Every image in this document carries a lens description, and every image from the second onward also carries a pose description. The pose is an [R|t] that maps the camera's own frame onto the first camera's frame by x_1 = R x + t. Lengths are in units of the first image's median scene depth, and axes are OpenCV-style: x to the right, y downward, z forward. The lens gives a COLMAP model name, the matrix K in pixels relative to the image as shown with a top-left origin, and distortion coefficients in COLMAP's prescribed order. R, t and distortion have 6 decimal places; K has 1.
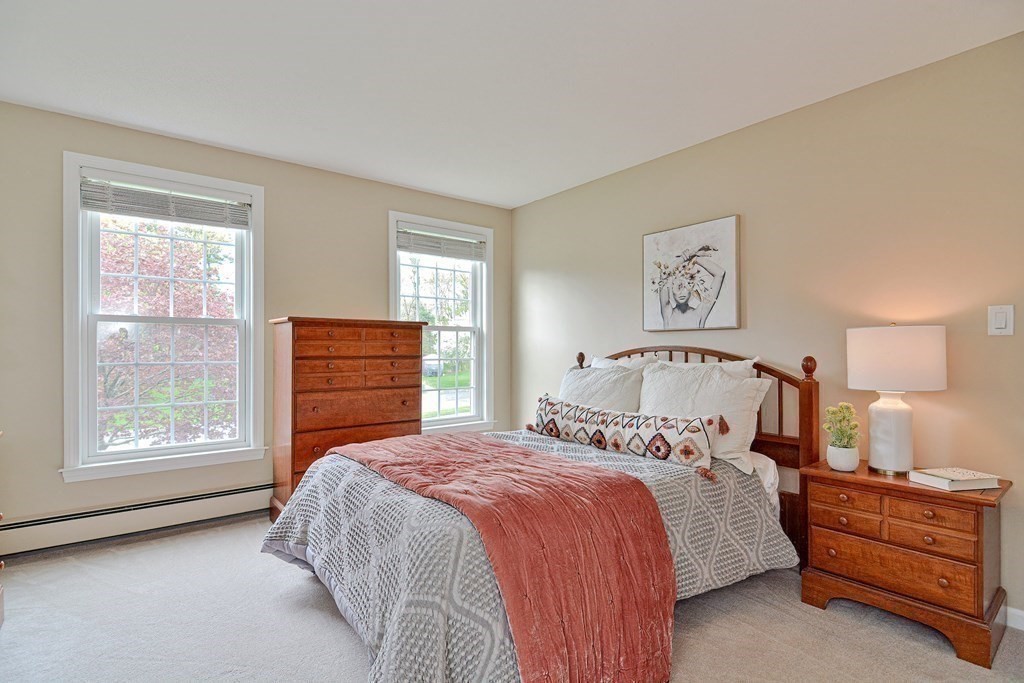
lens RADIAL K [[495.3, 0, 514.3], [0, 495.3, 343.7], [0, 0, 1]] dist [-0.002132, -0.006103]
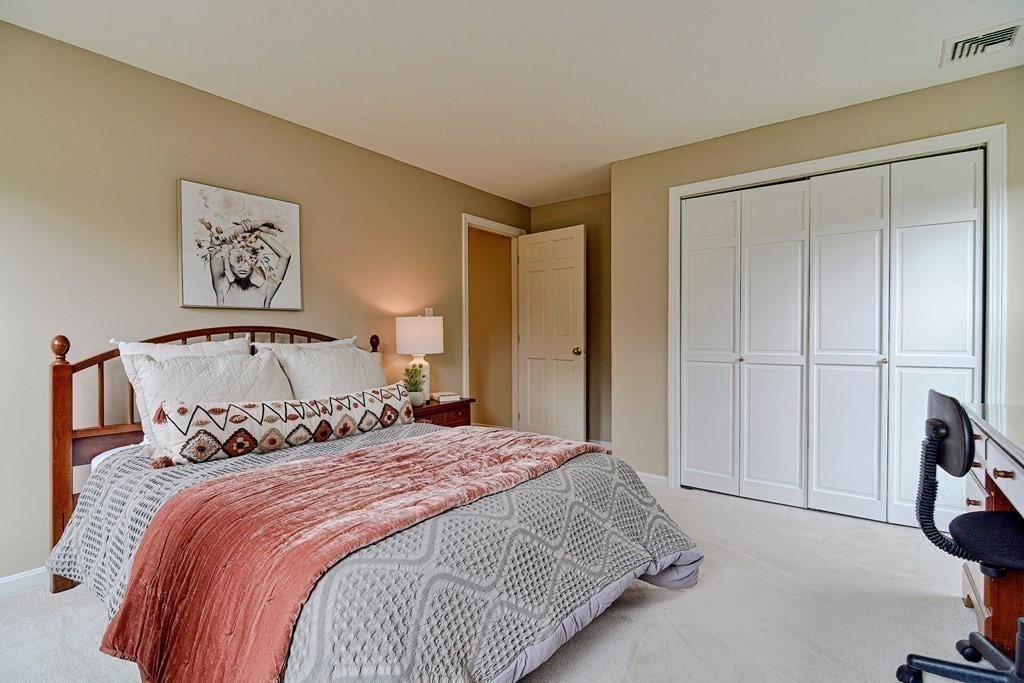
lens RADIAL K [[495.3, 0, 507.9], [0, 495.3, 341.5], [0, 0, 1]] dist [-0.002132, -0.006103]
pose [[-0.255920, -0.011903, 0.966625, -0.651992], [0.001184, 0.999920, 0.012626, 0.020892], [-0.966697, 0.004376, -0.255885, 0.784329]]
